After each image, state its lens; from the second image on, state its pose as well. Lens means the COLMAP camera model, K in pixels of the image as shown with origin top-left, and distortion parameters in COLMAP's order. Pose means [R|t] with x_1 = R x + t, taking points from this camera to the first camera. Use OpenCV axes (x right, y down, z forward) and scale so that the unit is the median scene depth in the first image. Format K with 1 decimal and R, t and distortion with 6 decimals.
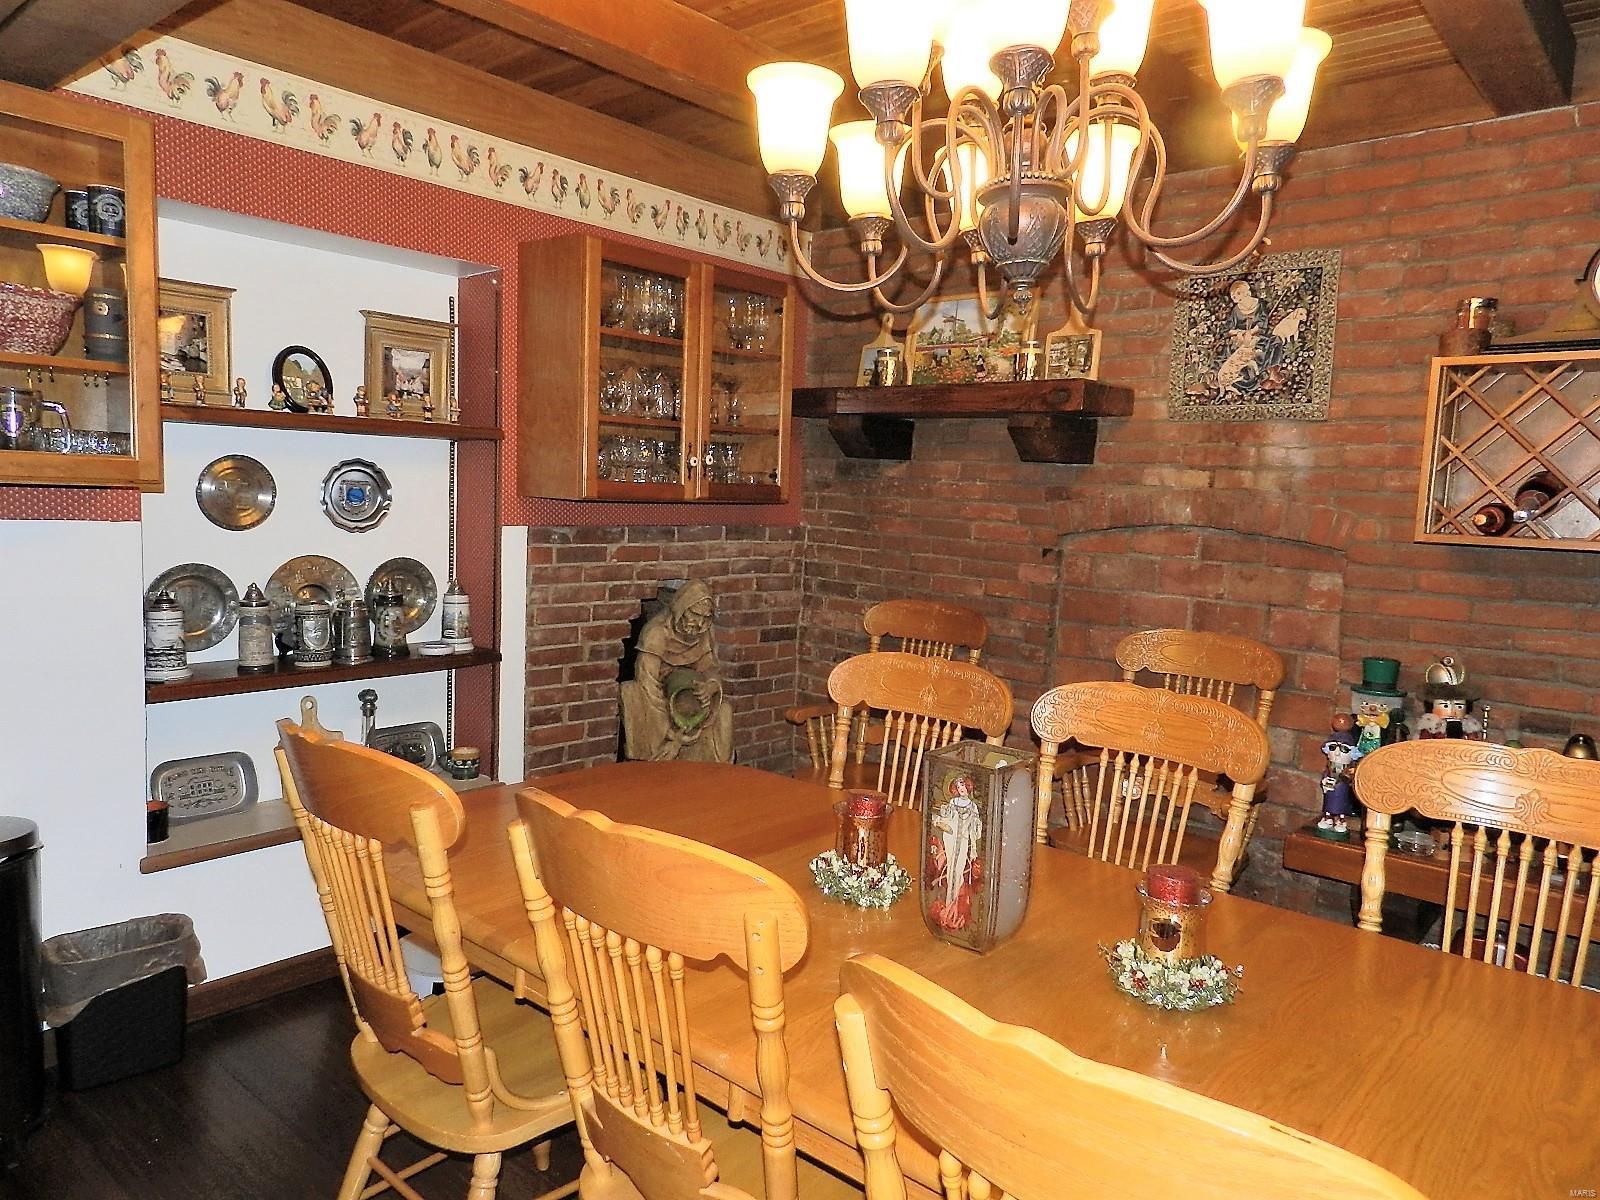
lens RADIAL K [[1090.3, 0, 791.1], [0, 1090.3, 602.4], [0, 0, 1]] dist [0.027107, -0.005496]
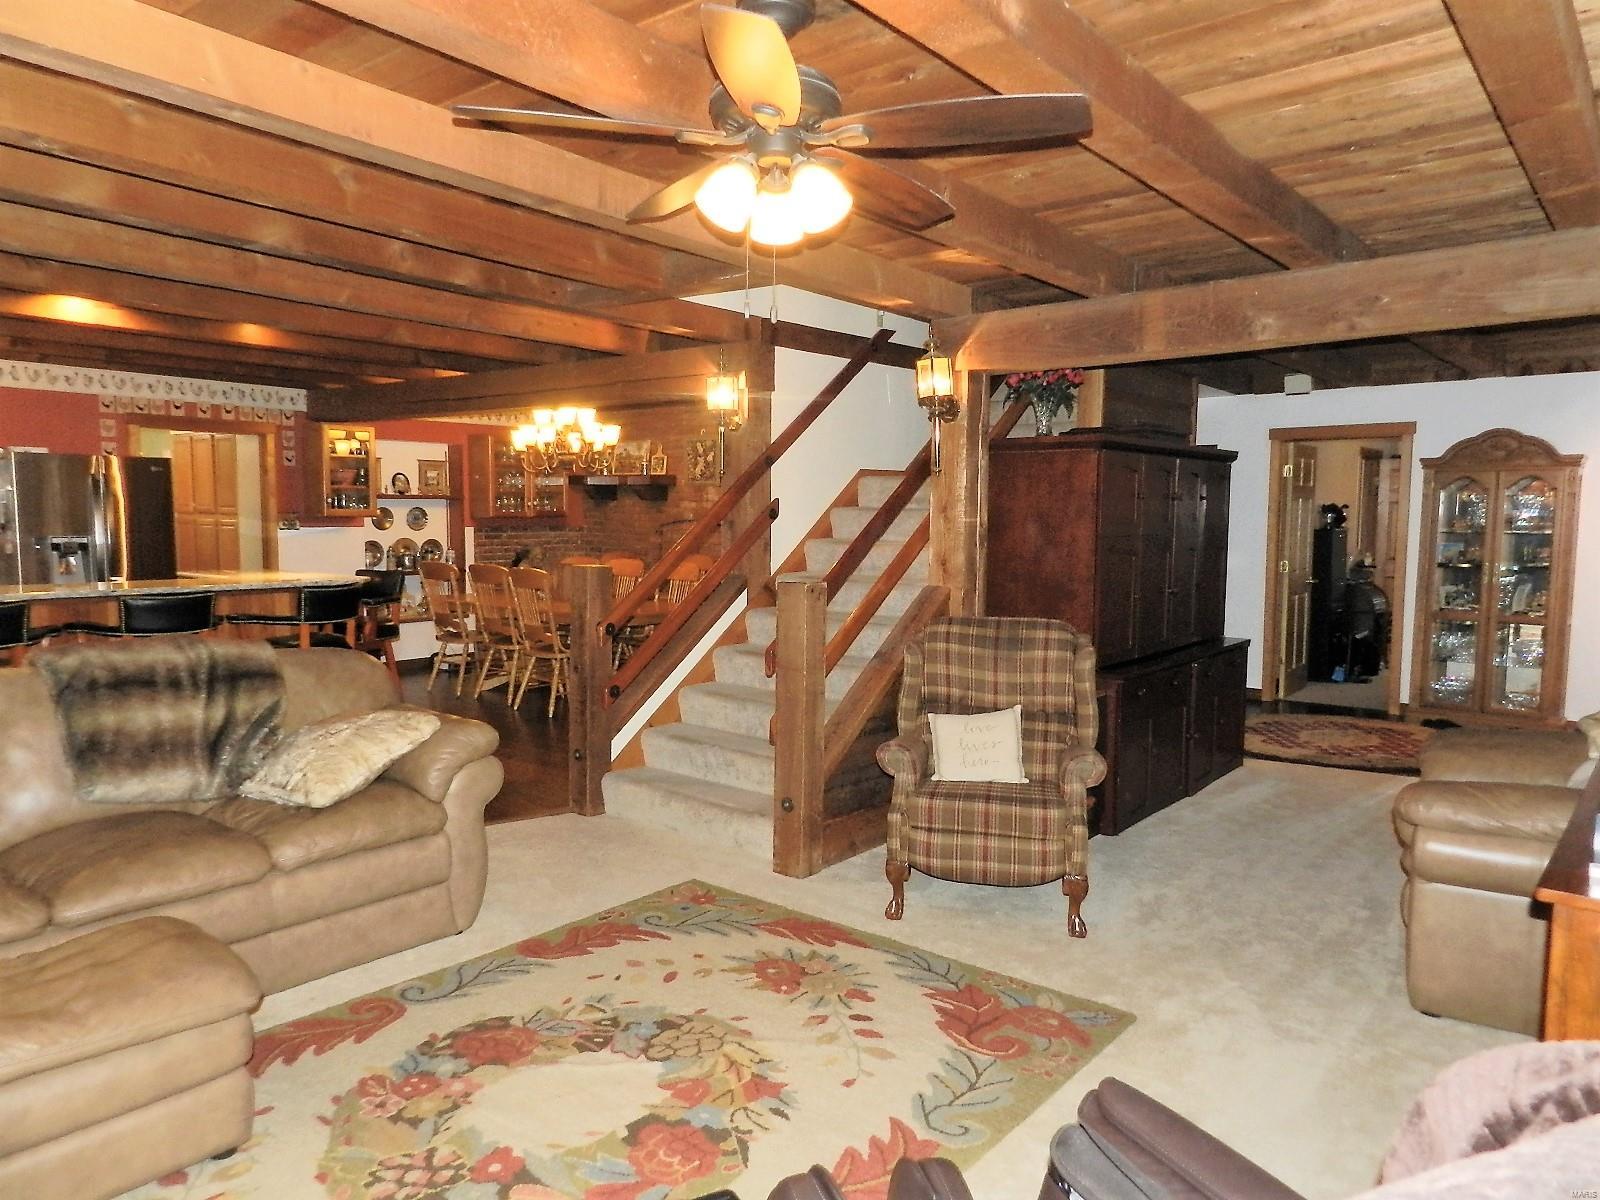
lens RADIAL K [[1090.3, 0, 798.3], [0, 1090.3, 605.7], [0, 0, 1]] dist [0.027107, -0.005496]
pose [[0.998841, -0.034319, 0.033760, 0.564958], [0.034781, 0.999308, -0.013207, 0.225952], [-0.033284, 0.014366, 0.999343, -2.116053]]
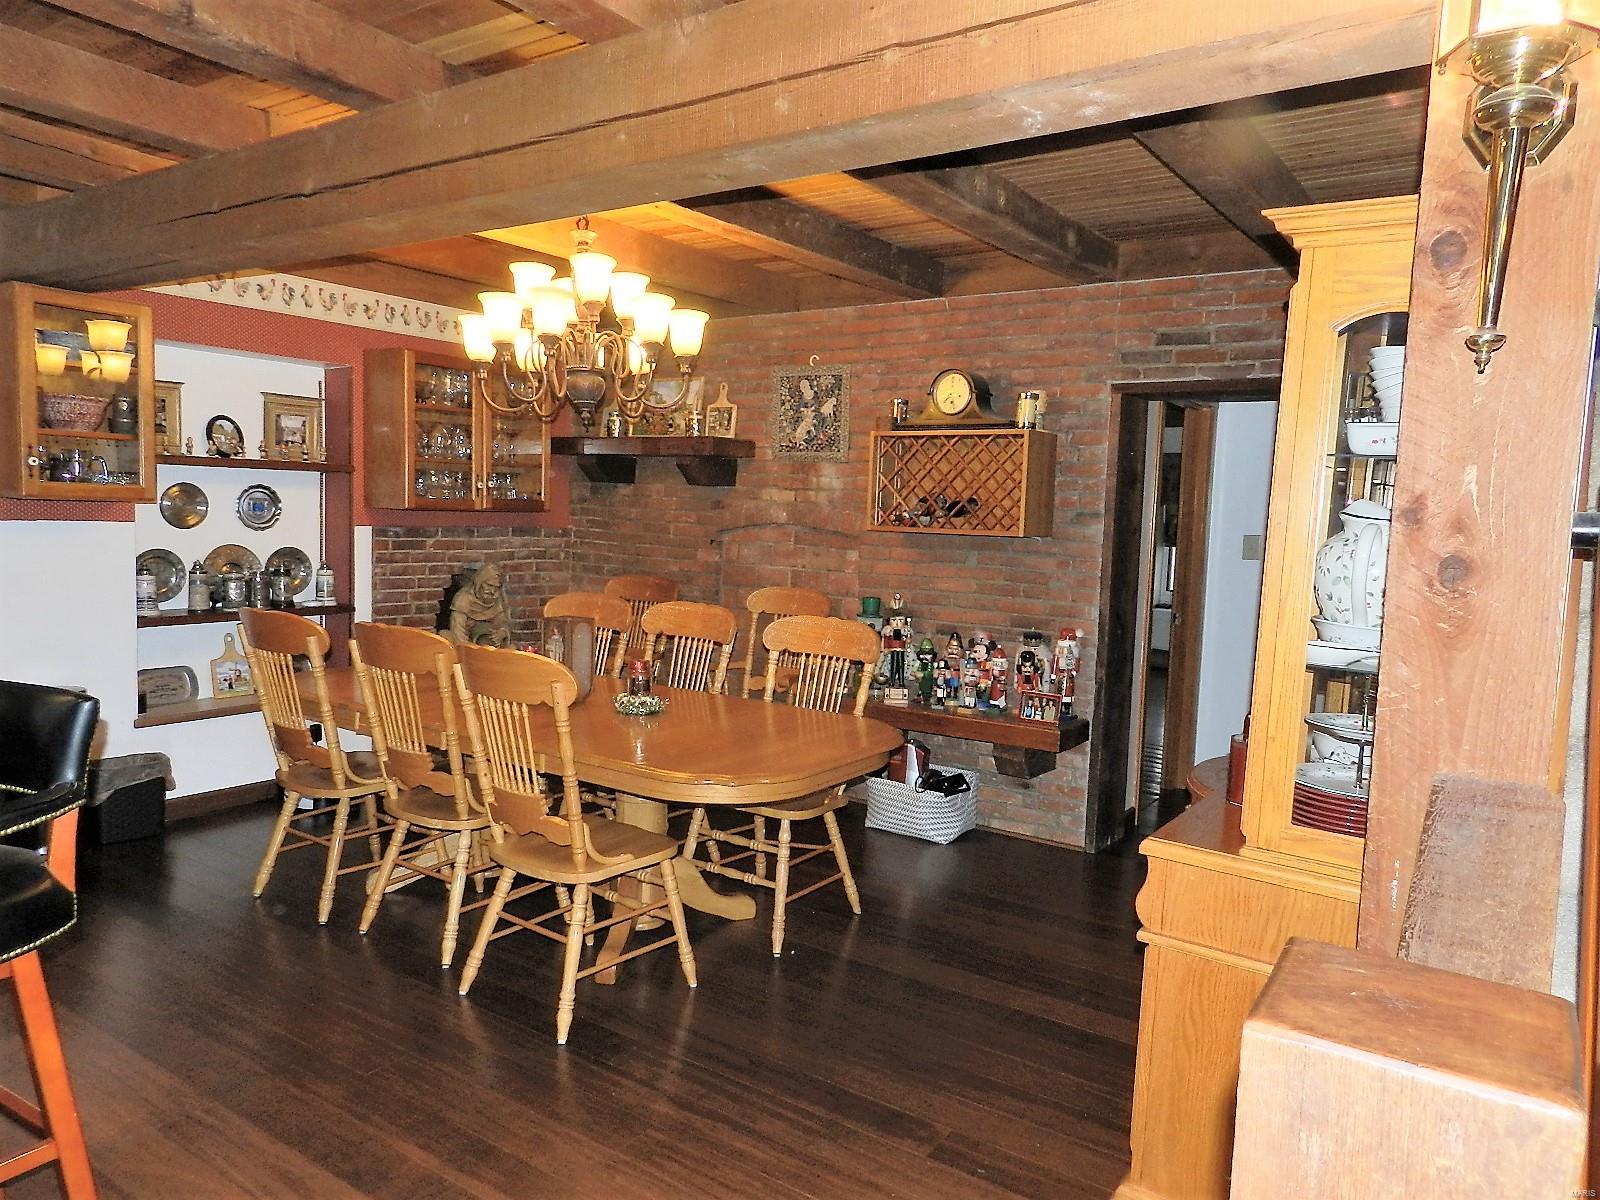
lens RADIAL K [[1090.3, 0, 793.9], [0, 1090.3, 604.7], [0, 0, 1]] dist [0.027107, -0.005496]
pose [[0.994087, -0.013703, 0.107722, 0.202320], [0.014948, 0.999830, -0.010764, 0.072737], [-0.107556, 0.012311, 0.994123, -0.666607]]
